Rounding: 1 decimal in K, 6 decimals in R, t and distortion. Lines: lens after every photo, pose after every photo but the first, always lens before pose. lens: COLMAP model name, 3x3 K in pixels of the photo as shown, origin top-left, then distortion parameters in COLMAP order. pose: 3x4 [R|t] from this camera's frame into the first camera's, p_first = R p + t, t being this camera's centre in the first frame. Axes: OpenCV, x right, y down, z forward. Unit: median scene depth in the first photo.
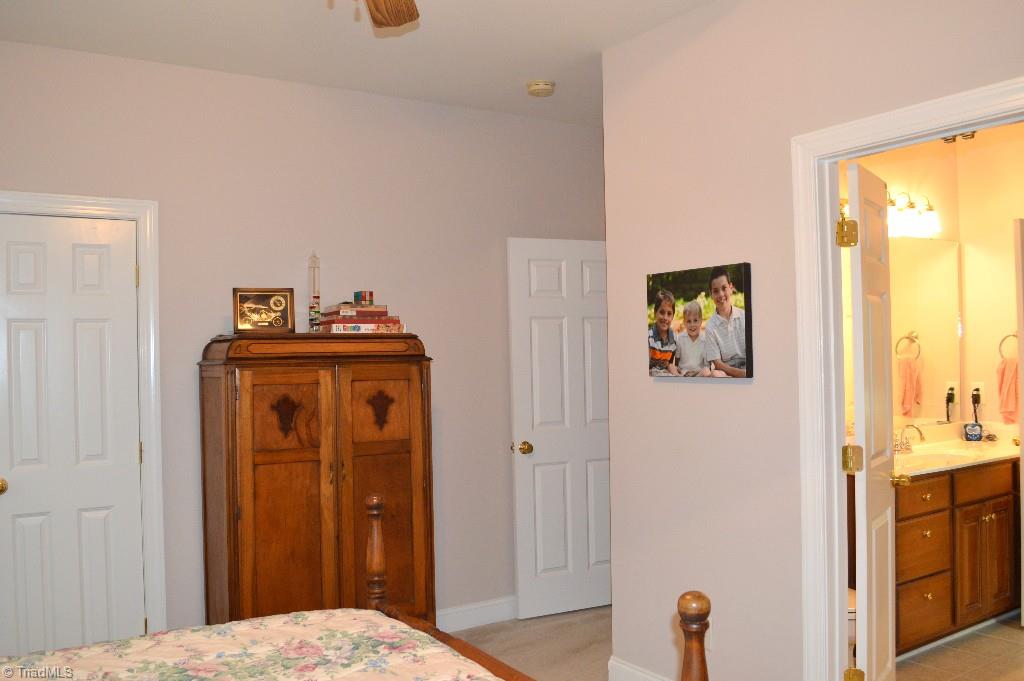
lens RADIAL K [[861.9, 0, 512.0], [0, 861.9, 340.5], [0, 0, 1]] dist [-0.080567, 0.003622]
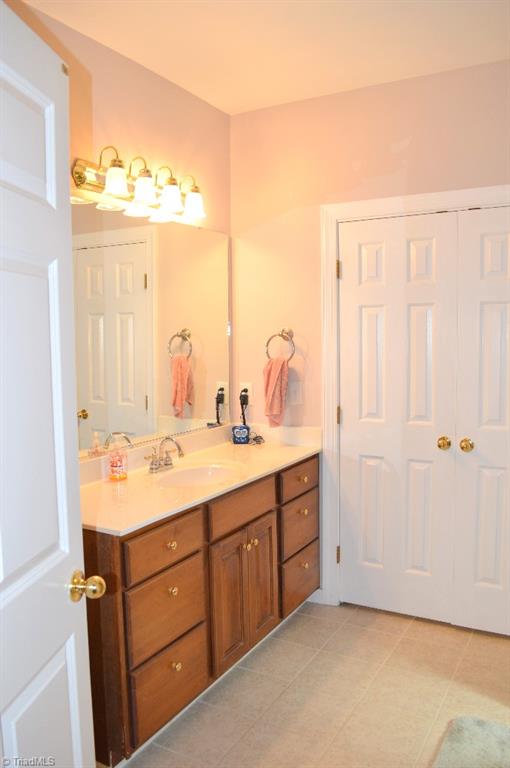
lens RADIAL K [[646.4, 0, 255.0], [0, 646.4, 384.0], [0, 0, 1]] dist [-0.080567, 0.003622]
pose [[0.882402, -0.027881, 0.469669, 0.215687], [-0.009913, 0.996919, 0.077804, -0.006782], [-0.470391, -0.073310, 0.879408, 0.343874]]
